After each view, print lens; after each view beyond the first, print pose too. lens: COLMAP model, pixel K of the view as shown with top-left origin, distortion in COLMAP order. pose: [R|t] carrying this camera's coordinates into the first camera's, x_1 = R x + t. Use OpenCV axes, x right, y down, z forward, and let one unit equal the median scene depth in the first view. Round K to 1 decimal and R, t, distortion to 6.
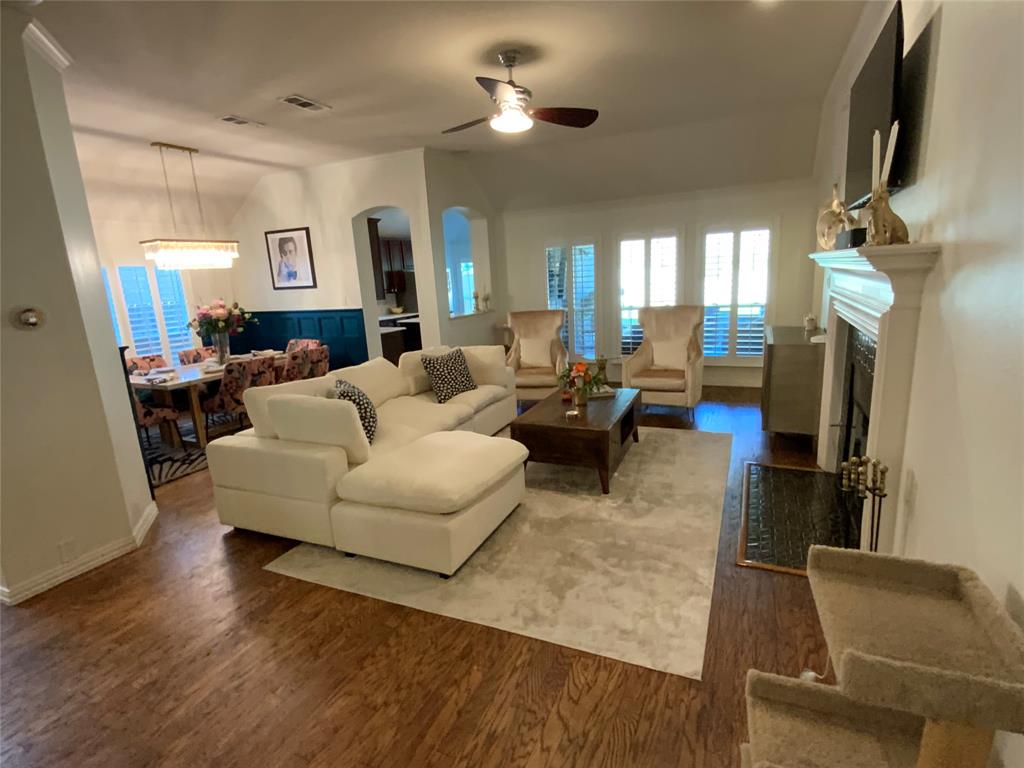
lens RADIAL K [[513.1, 0, 523.1], [0, 513.1, 383.7], [0, 0, 1]] dist [0.028171, -0.036575]
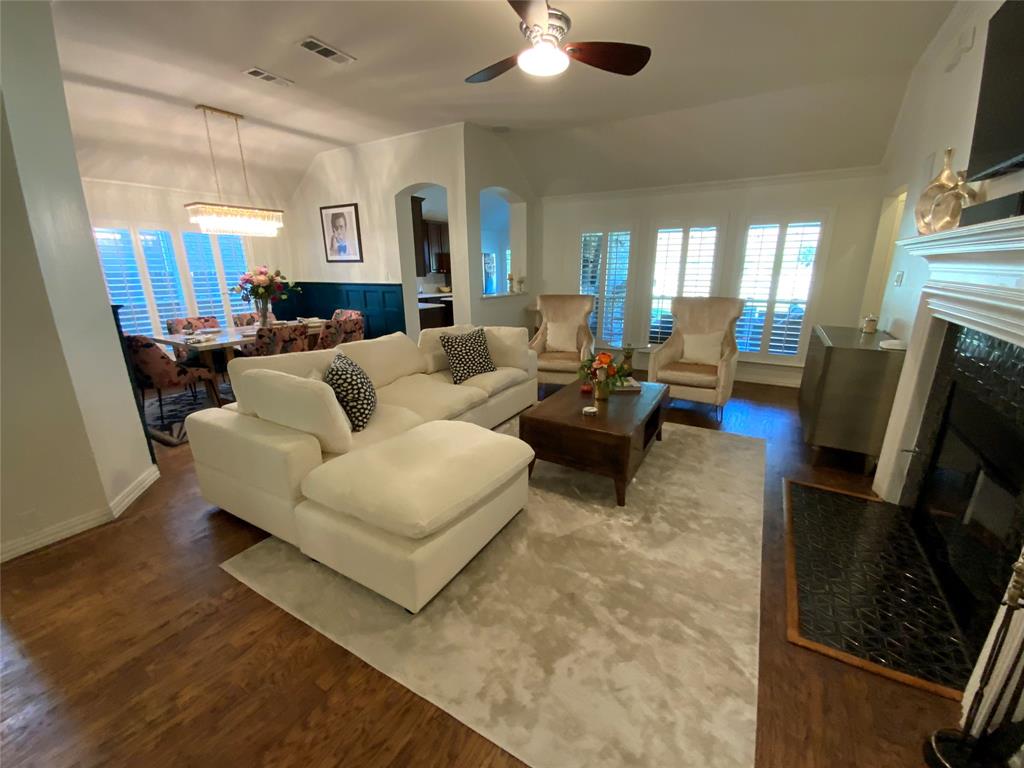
lens RADIAL K [[423.4, 0, 518.7], [0, 423.4, 385.4], [0, 0, 1]] dist [0.007671, -0.010847]
pose [[0.992959, 0.075467, -0.091307, 0.036240], [-0.069325, 0.995227, 0.068677, -0.026923], [0.096054, -0.061863, 0.993452, 0.262116]]
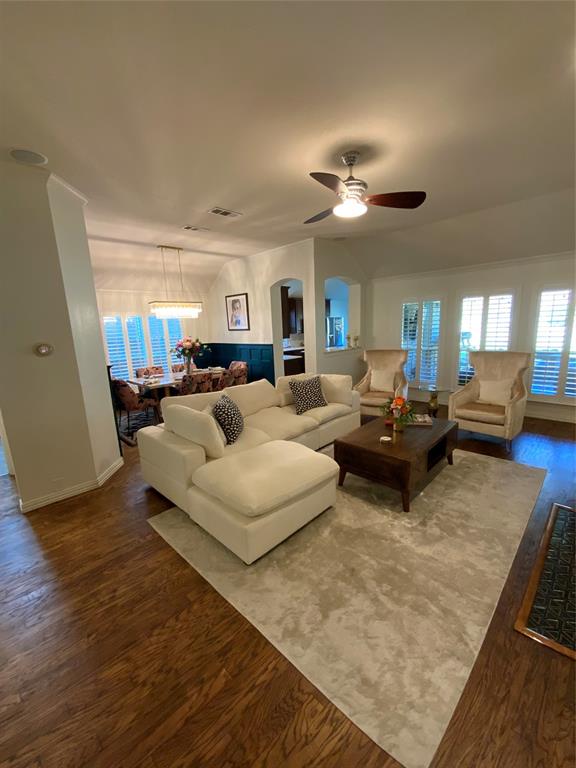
lens RADIAL K [[317.6, 0, 288.0], [0, 317.6, 384.0], [0, 0, 1]] dist [0.007671, -0.010847]
pose [[0.935804, 0.078519, -0.343664, 0.128053], [-0.081206, 0.996676, 0.006591, -0.060126], [0.343039, 0.021740, 0.939070, 0.196171]]
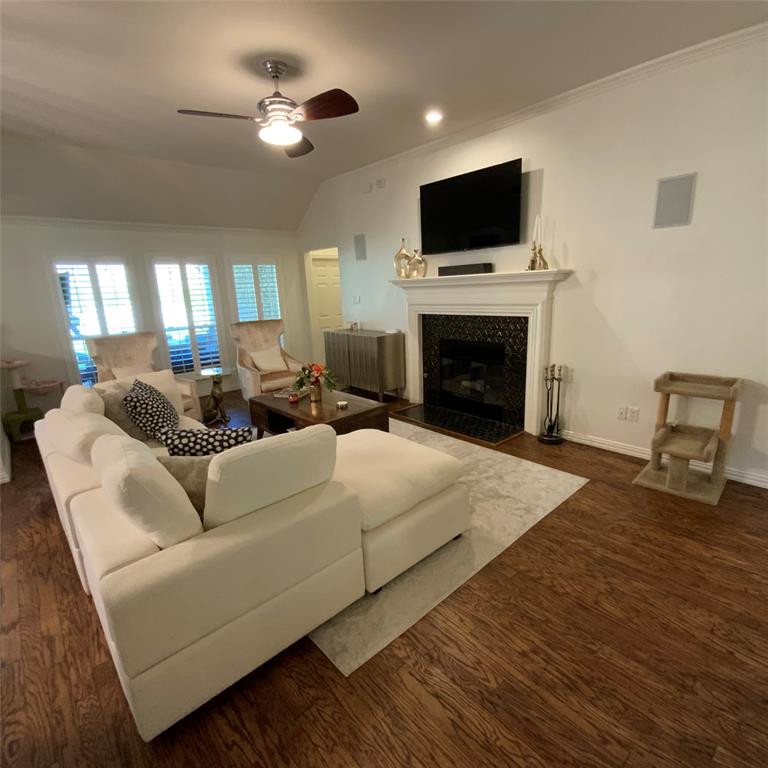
lens RADIAL K [[405.5, 0, 393.5], [0, 405.5, 385.1], [0, 0, 1]] dist [0.001990, -0.012761]
pose [[0.401512, -0.190753, 0.895768, -0.672508], [0.209044, 0.971339, 0.113146, -0.064083], [-0.891677, 0.141825, 0.429880, 0.482652]]
